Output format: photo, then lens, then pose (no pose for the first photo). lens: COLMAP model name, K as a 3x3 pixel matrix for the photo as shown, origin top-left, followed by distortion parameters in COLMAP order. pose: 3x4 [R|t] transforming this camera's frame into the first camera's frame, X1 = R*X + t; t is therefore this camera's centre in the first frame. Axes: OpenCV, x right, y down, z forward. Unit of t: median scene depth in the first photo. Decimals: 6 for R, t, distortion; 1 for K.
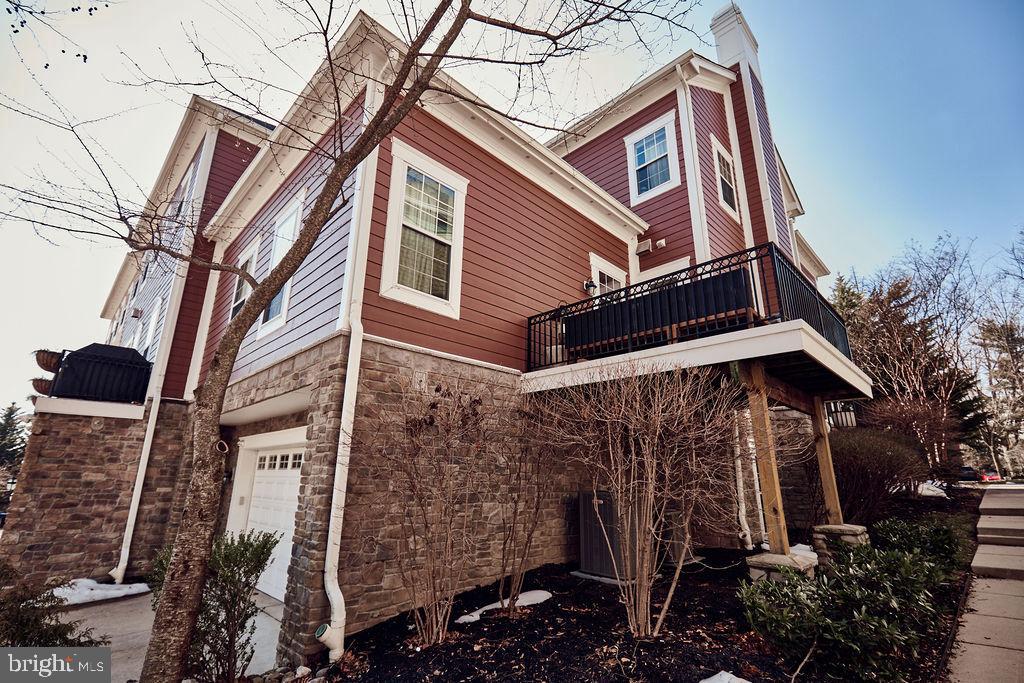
lens RADIAL K [[465.2, 0, 508.9], [0, 465.2, 345.0], [0, 0, 1]] dist [0.000261, 0.000004]
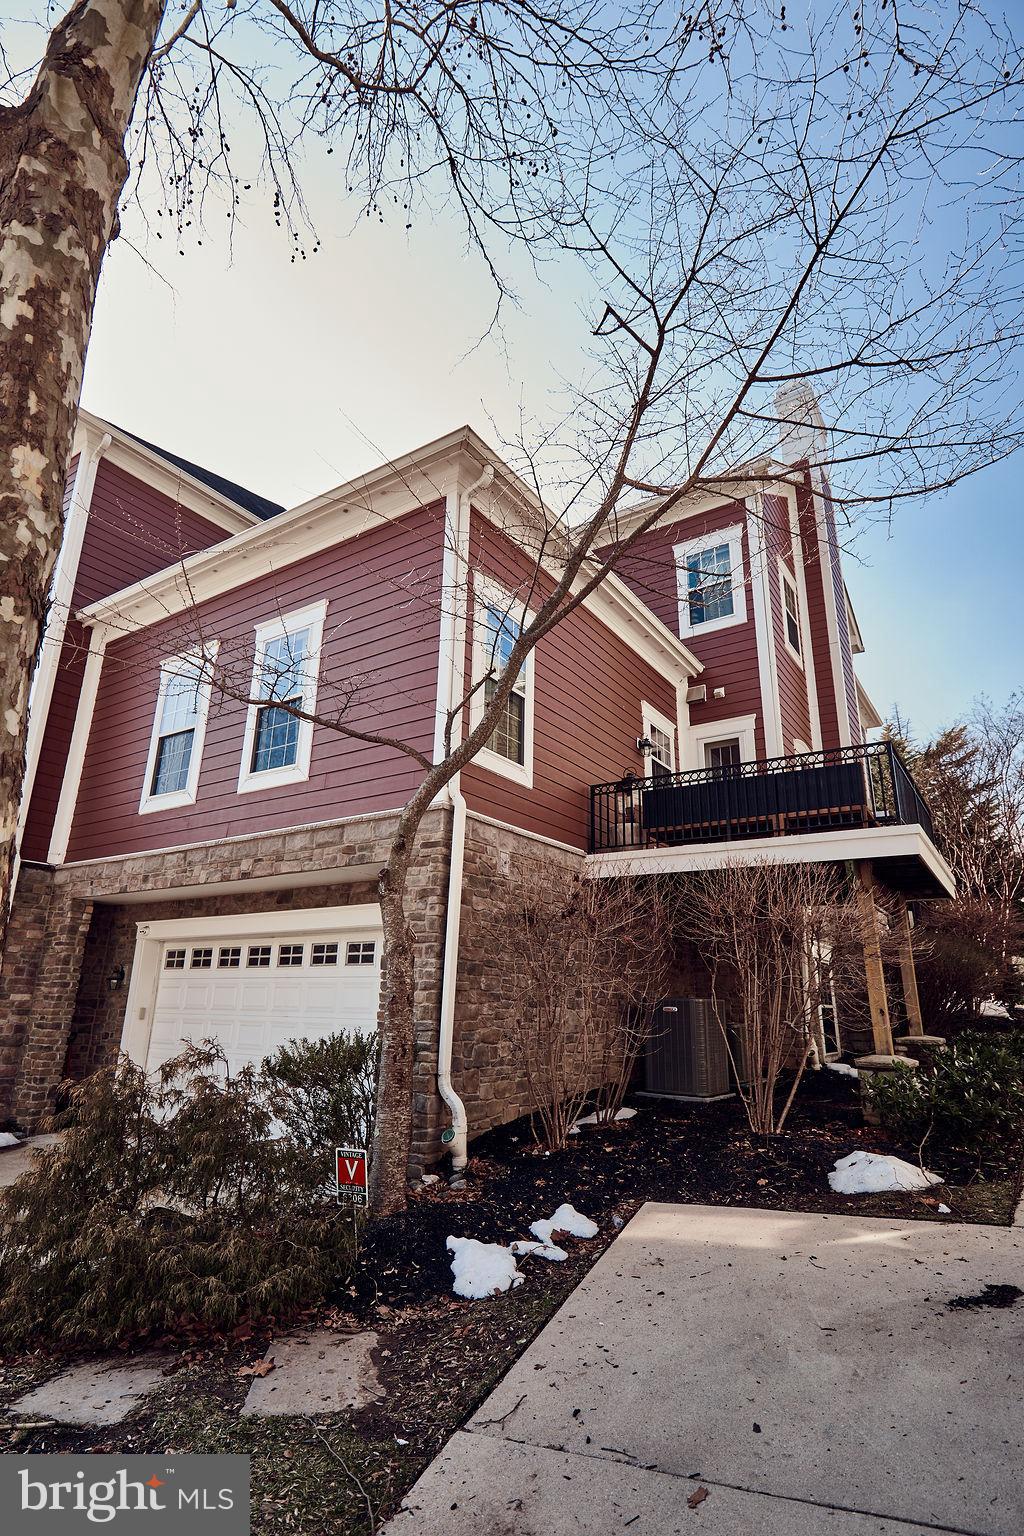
lens RADIAL K [[769.4, 0, 512.5], [0, 769.4, 773.9], [0, 0, 1]] dist [0.017123, 0.000600]
pose [[0.979423, 0.064635, 0.191189, -0.286110], [-0.063060, 0.997907, -0.014316, -0.041647], [-0.191714, 0.001965, 0.981449, -0.246954]]
